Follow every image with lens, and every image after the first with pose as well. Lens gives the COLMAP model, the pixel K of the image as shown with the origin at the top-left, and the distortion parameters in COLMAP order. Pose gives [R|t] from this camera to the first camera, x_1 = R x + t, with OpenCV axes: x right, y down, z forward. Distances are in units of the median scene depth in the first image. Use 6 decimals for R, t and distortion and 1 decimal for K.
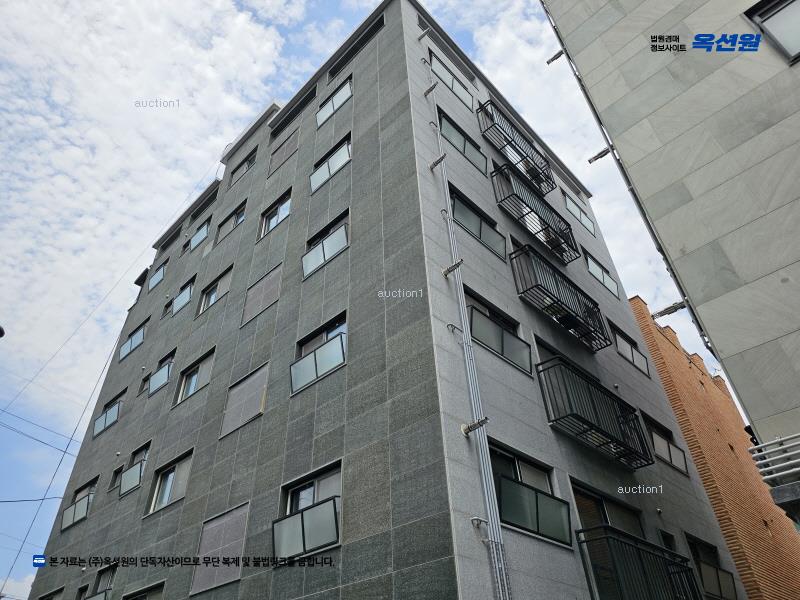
lens RADIAL K [[542.0, 0, 394.9], [0, 542.0, 302.6], [0, 0, 1]] dist [0.062801, -0.052780]
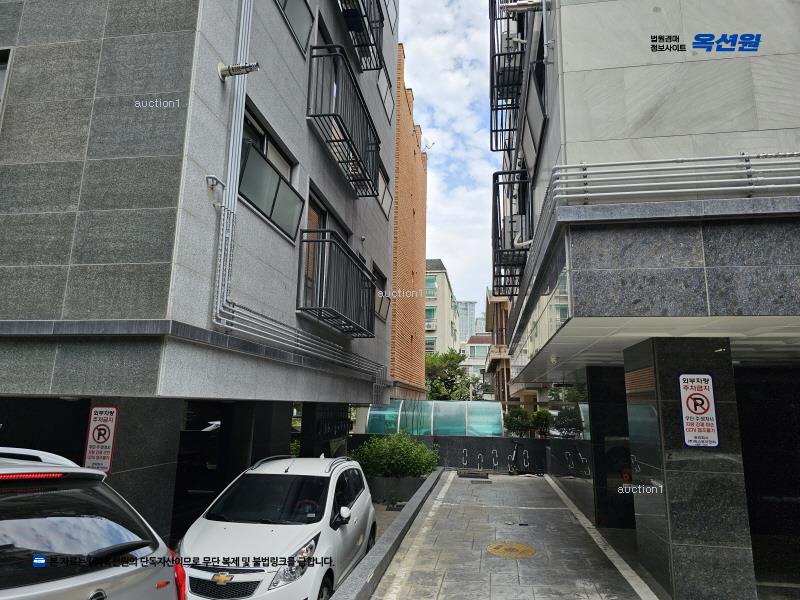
lens RADIAL K [[542.0, 0, 400.8], [0, 542.0, 294.3], [0, 0, 1]] dist [0.062801, -0.052780]
pose [[0.816270, 0.169075, 0.552374, -0.036472], [-0.398596, 0.856957, 0.326720, 0.156497], [-0.418121, -0.486866, 0.766900, 0.174727]]
